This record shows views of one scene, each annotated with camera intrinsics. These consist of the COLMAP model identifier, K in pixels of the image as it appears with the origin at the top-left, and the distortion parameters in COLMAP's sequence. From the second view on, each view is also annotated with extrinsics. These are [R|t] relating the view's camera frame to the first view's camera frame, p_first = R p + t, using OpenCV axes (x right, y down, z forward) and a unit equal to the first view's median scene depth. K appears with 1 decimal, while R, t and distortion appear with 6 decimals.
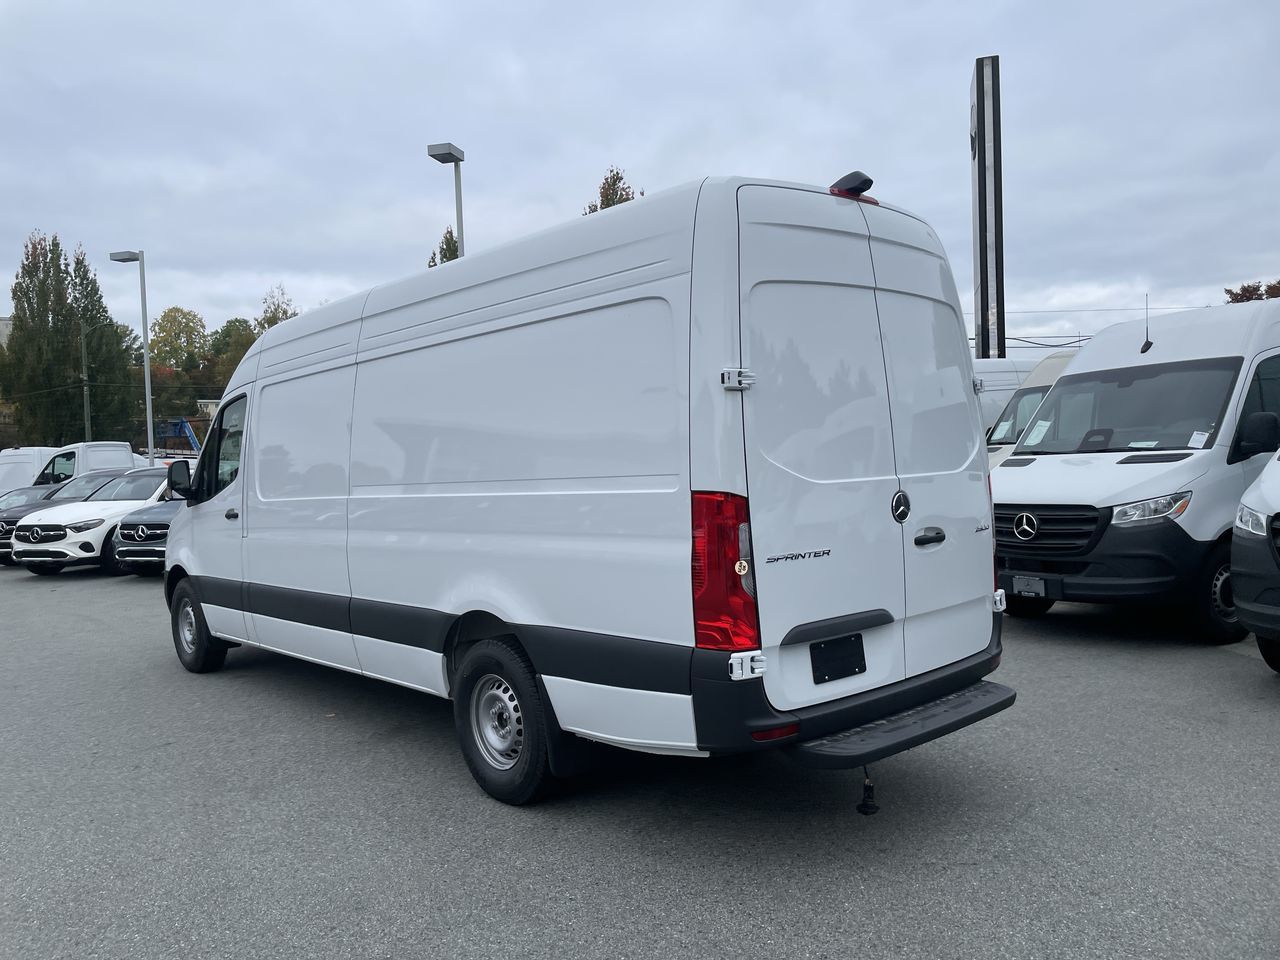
lens RADIAL K [[971.1, 0, 640.0], [0, 971.1, 480.0], [0, 0, 1]] dist [0.041710, -0.002424]
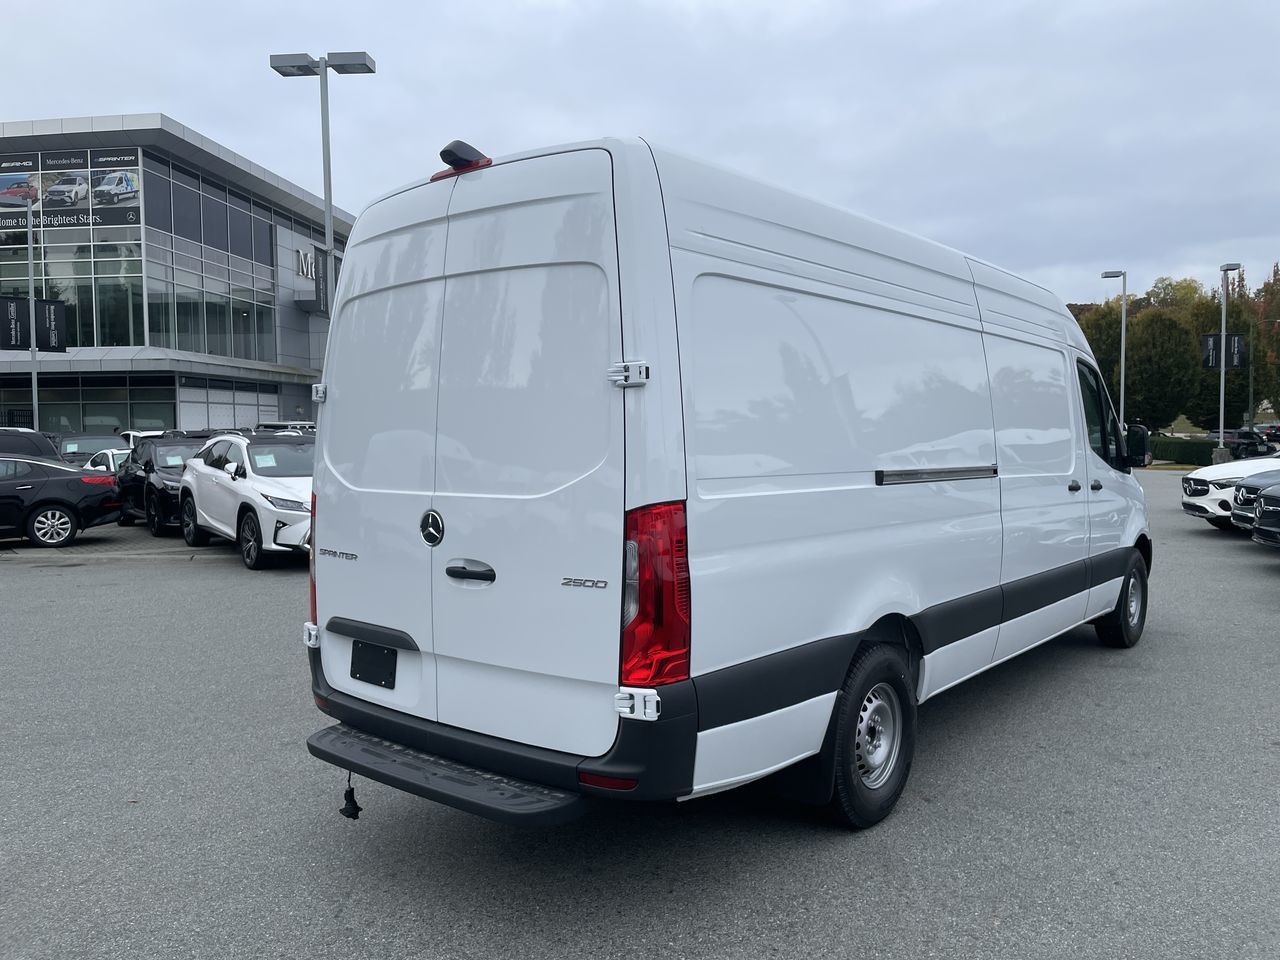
lens RADIAL K [[992.5, 0, 627.4], [0, 992.5, 473.8], [0, 0, 1]] dist [0.077873, -0.111180]
pose [[0.133665, 0.075074, -0.988179, 1.168230], [-0.016124, 0.997159, 0.073575, -0.089966], [0.990895, 0.006099, 0.134496, 1.041071]]
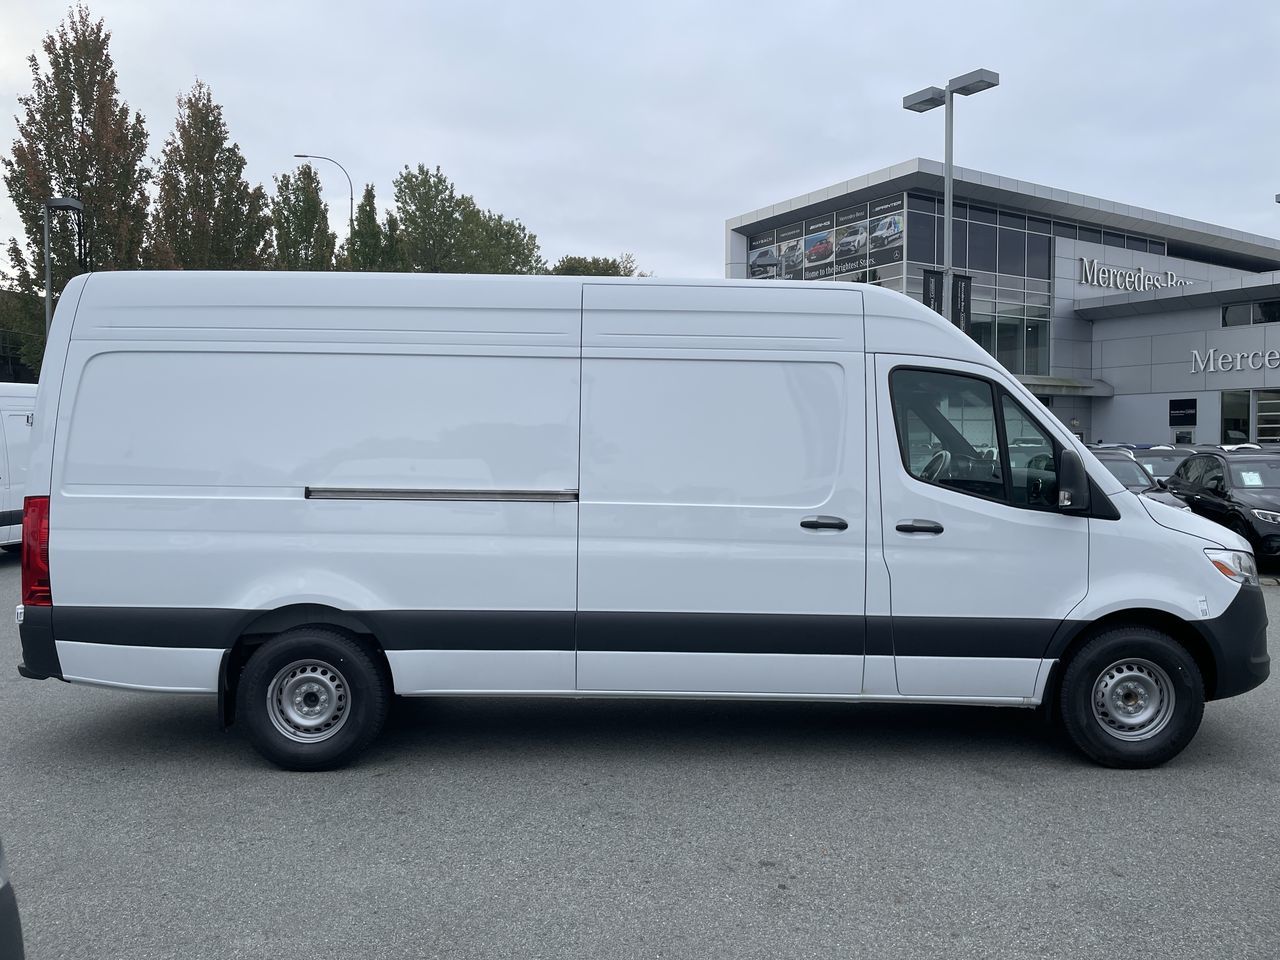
lens RADIAL K [[996.3, 0, 649.5], [0, 996.3, 471.5], [0, 0, 1]] dist [0.082555, -0.125097]
pose [[-0.683897, 0.053222, -0.727635, 0.816650], [0.011386, 0.997993, 0.062296, -0.117362], [0.729490, 0.034319, -0.683130, 2.658448]]
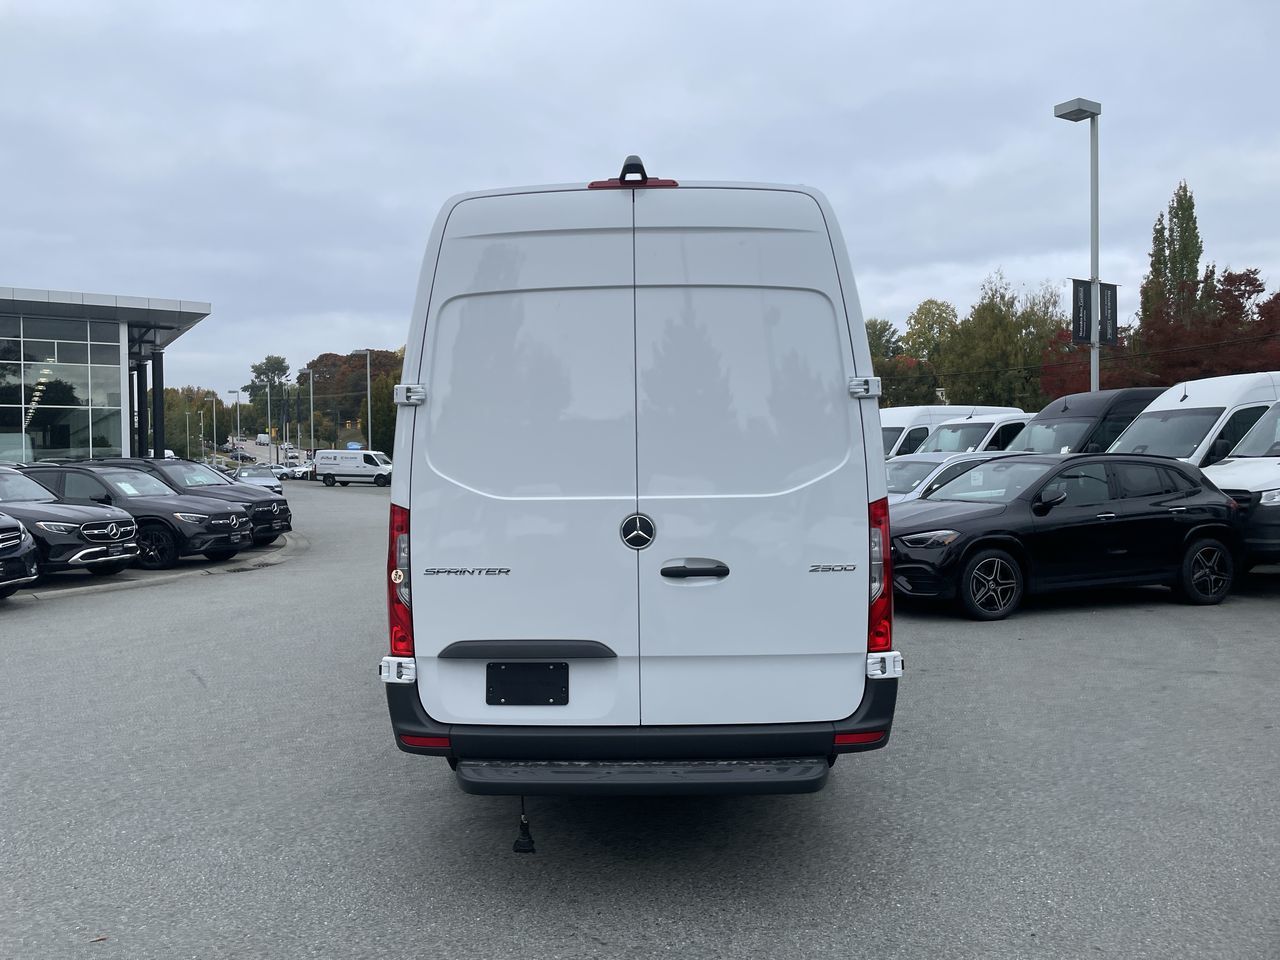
lens RADIAL K [[988.7, 0, 640.0], [0, 988.7, 480.0], [0, 0, 1]] dist [0.078994, -0.112678]
pose [[0.730850, 0.040656, -0.681327, 0.871824], [-0.031599, 0.999169, 0.025726, -0.042050], [0.681807, 0.002727, 0.731527, 0.336376]]
